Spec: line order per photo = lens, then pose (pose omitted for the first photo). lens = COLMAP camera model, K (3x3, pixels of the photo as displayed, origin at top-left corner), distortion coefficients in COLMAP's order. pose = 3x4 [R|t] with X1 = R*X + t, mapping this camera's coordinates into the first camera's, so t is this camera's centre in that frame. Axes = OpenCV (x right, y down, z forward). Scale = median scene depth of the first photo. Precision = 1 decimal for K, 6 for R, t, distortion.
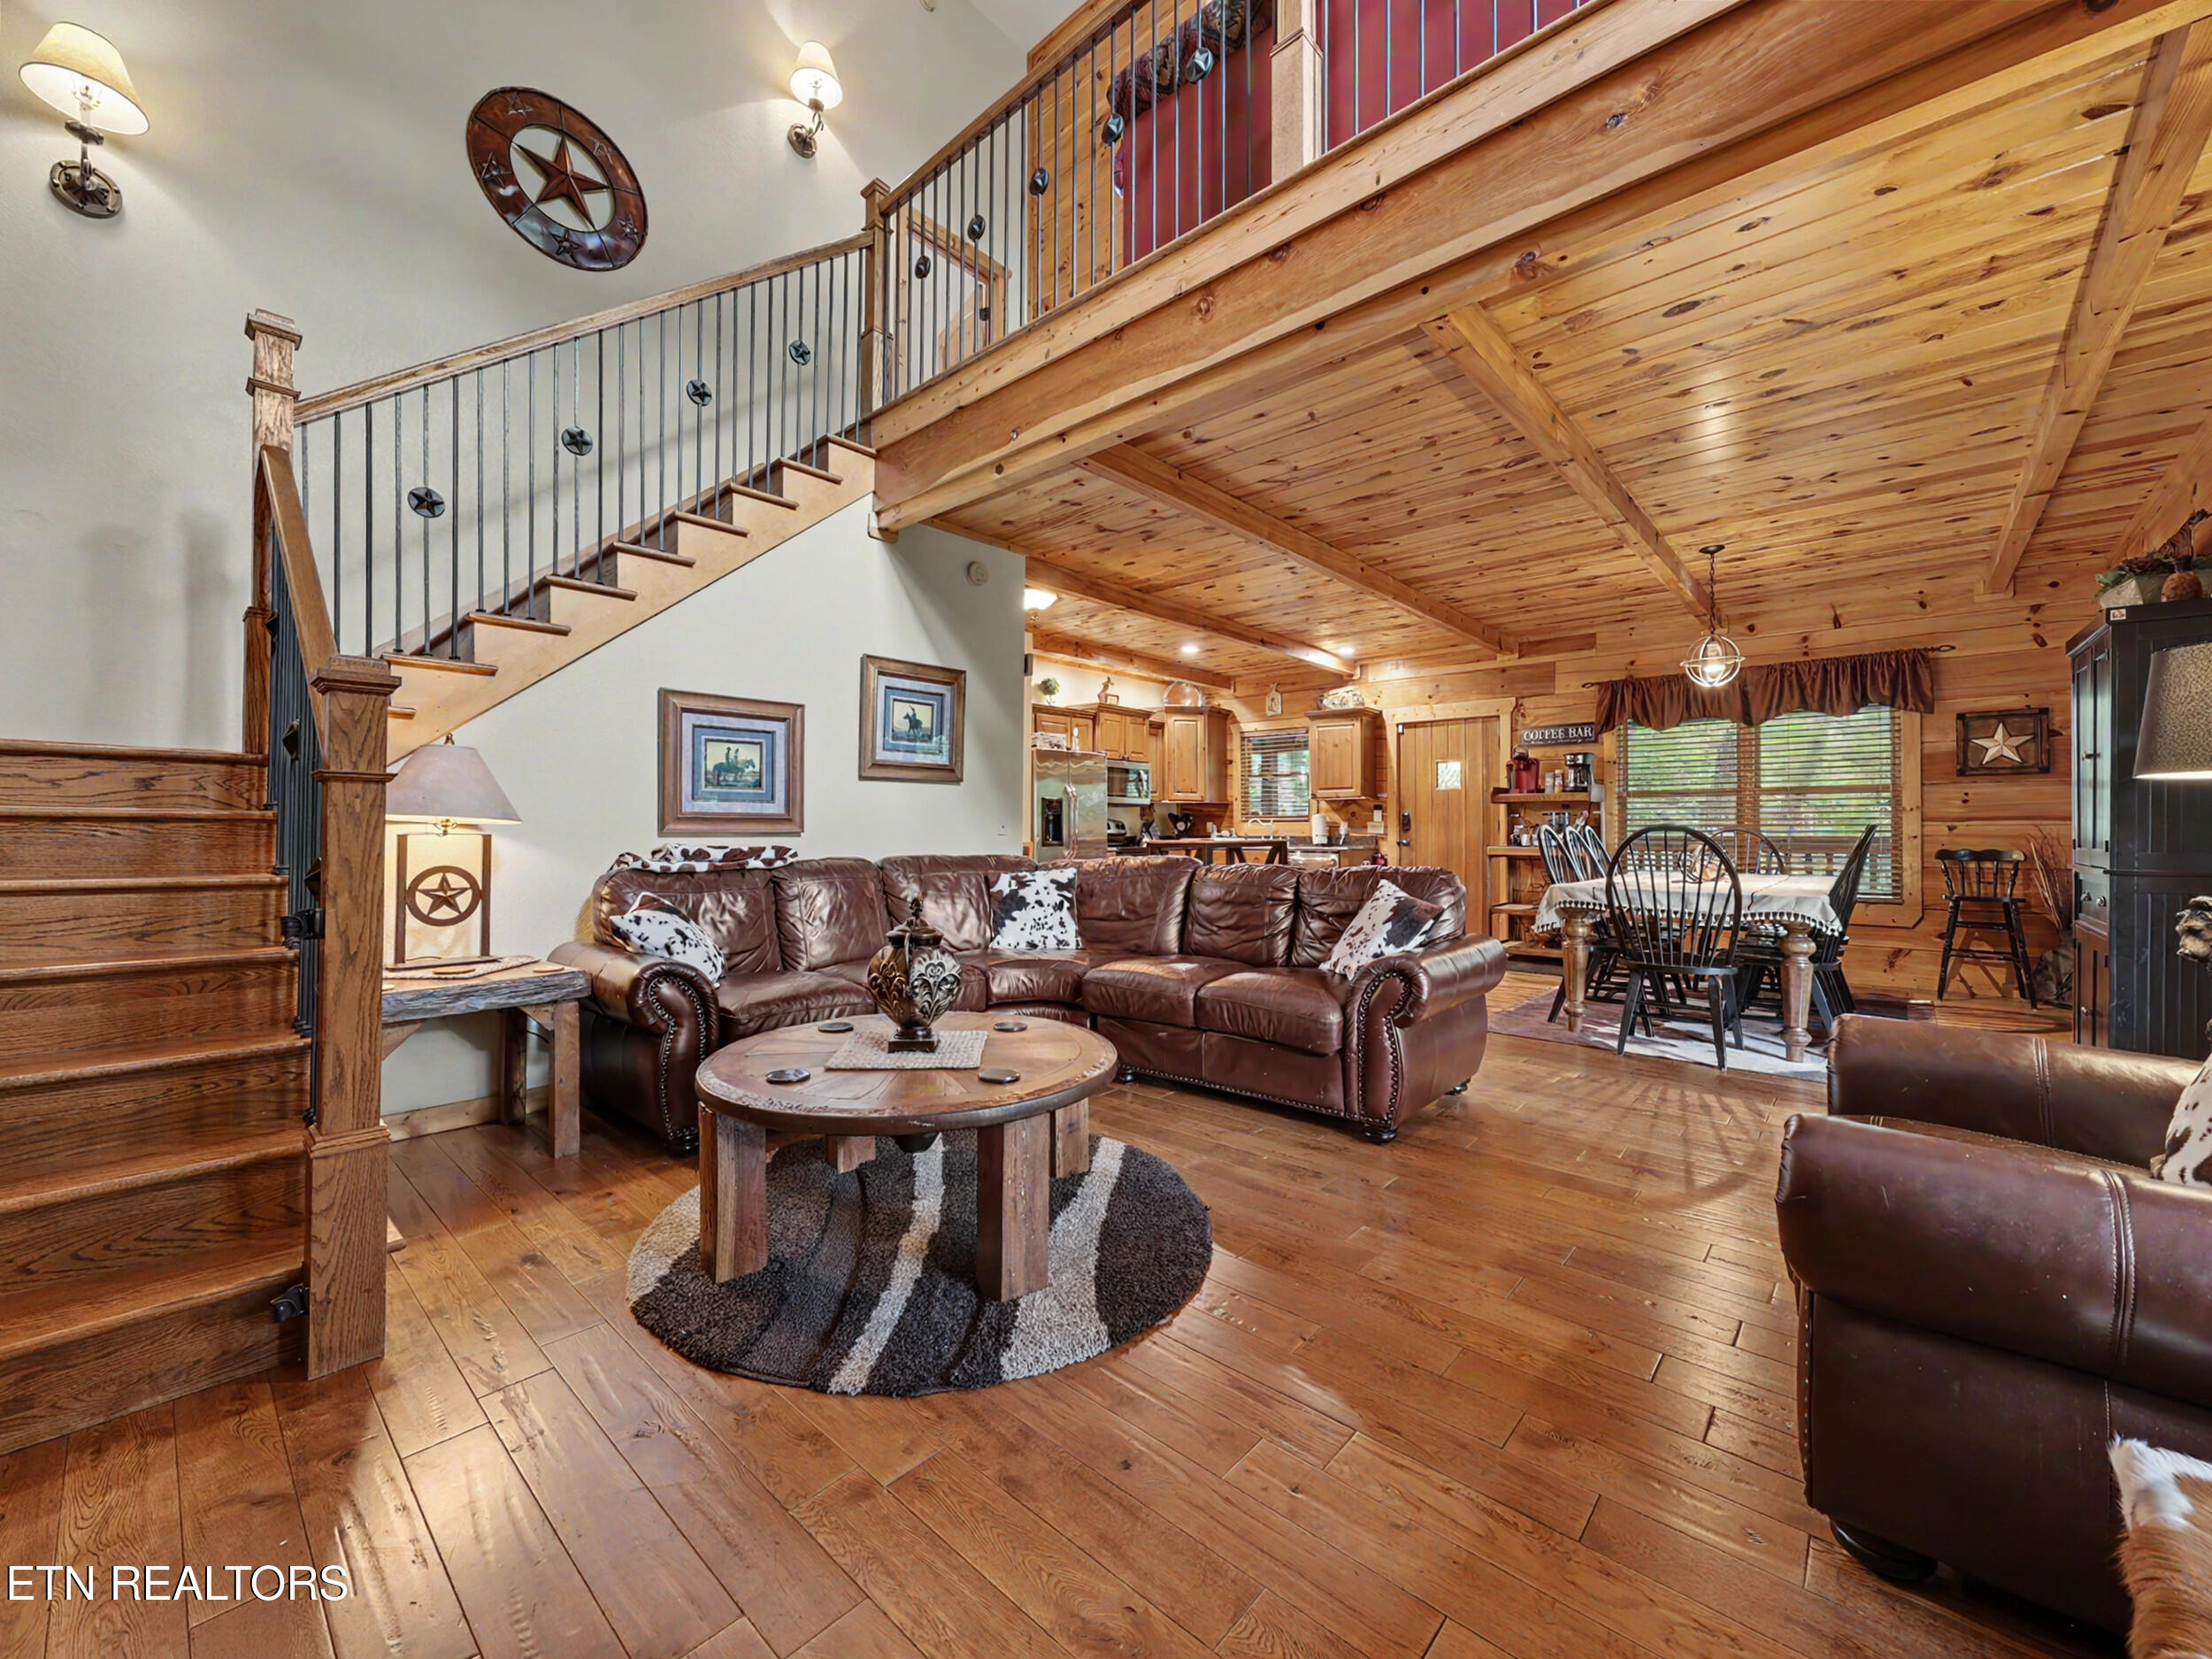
lens RADIAL K [[868.7, 0, 1099.3], [0, 868.7, 825.6], [0, 0, 1]] dist [-0.001703, 0.000133]
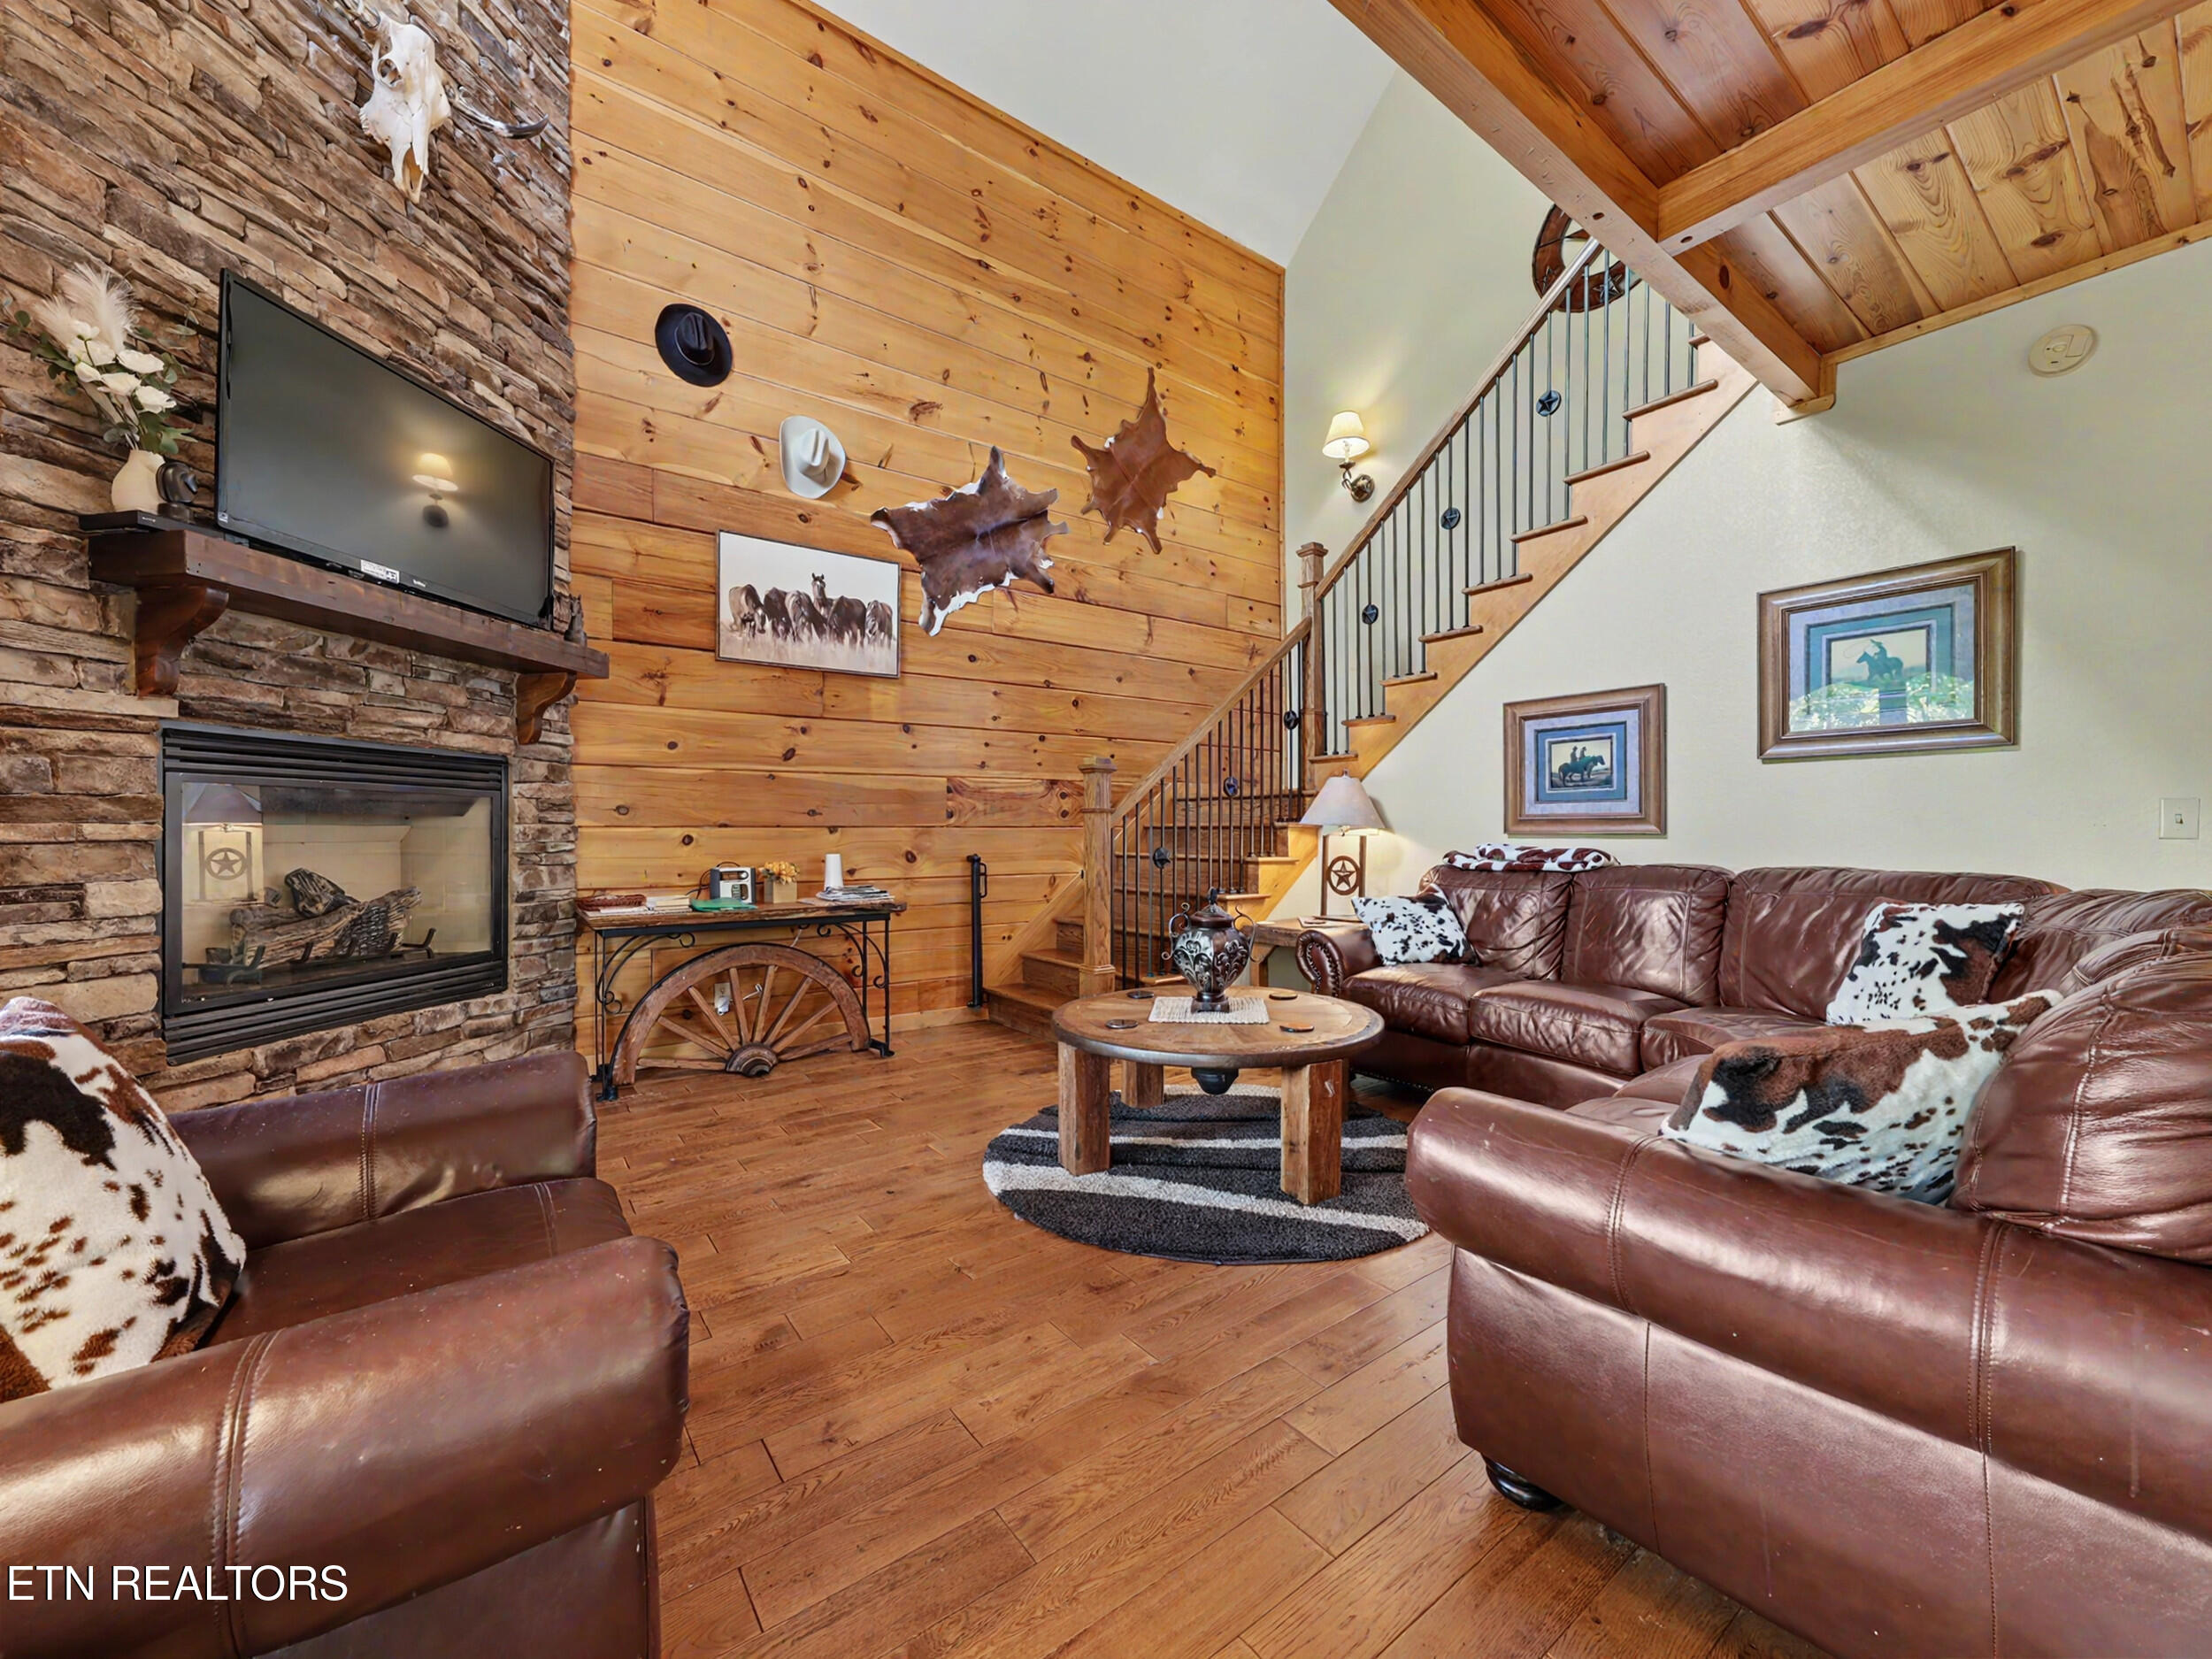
lens RADIAL K [[868.7, 0, 1095.8], [0, 868.7, 834.5], [0, 0, 1]] dist [-0.001703, 0.000133]
pose [[-0.185483, -0.001821, -0.982646, 0.451699], [0.005544, 0.999980, -0.002899, 0.006027], [0.982632, -0.005985, -0.185469, 0.467512]]
